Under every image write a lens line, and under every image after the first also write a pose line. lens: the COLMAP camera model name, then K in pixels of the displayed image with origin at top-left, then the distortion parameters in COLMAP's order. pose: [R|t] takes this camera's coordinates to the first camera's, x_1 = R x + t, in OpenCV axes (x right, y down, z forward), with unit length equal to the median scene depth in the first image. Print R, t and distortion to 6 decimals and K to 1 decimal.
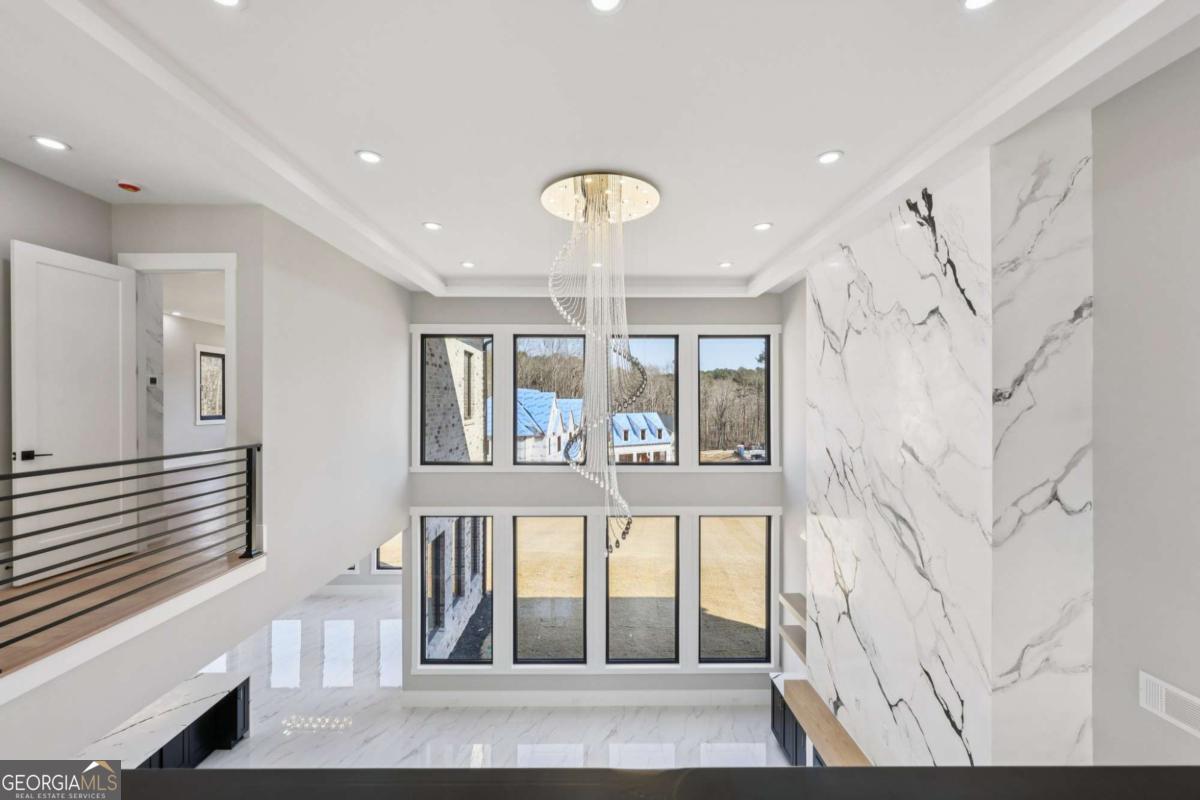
lens RADIAL K [[482.4, 0, 593.8], [0, 482.4, 401.2], [0, 0, 1]] dist [-0.000230, 0.000360]
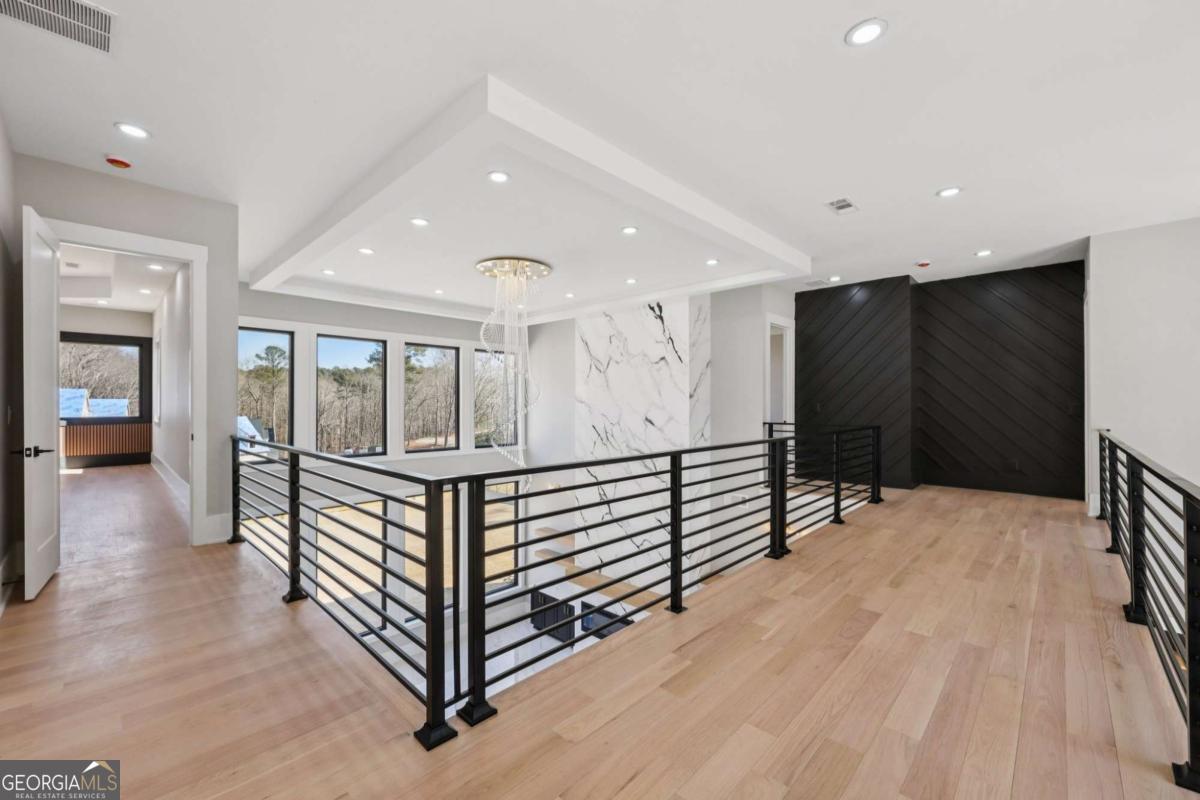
lens RADIAL K [[482.4, 0, 593.8], [0, 482.4, 401.2], [0, 0, 1]] dist [-0.000230, 0.000360]
pose [[0.700552, 0.003941, 0.713591, -0.845266], [-0.001112, 0.999990, -0.004430, 0.018304], [-0.713601, 0.002310, 0.700549, -0.261788]]
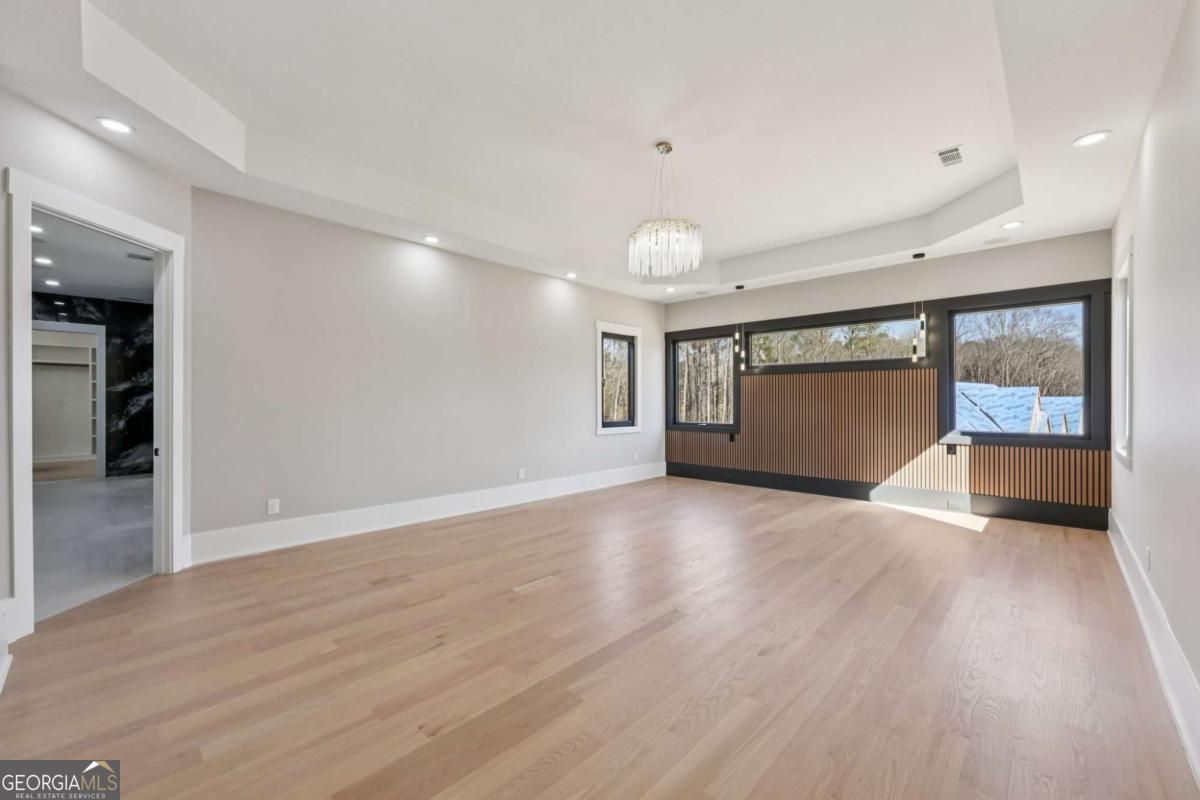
lens RADIAL K [[482.4, 0, 593.8], [0, 482.4, 401.2], [0, 0, 1]] dist [-0.000230, 0.000360]
pose [[0.719502, 0.004857, -0.694474, -0.770537], [-0.001911, 0.999986, 0.005014, -0.009565], [0.694488, -0.002280, 0.719501, 1.122910]]
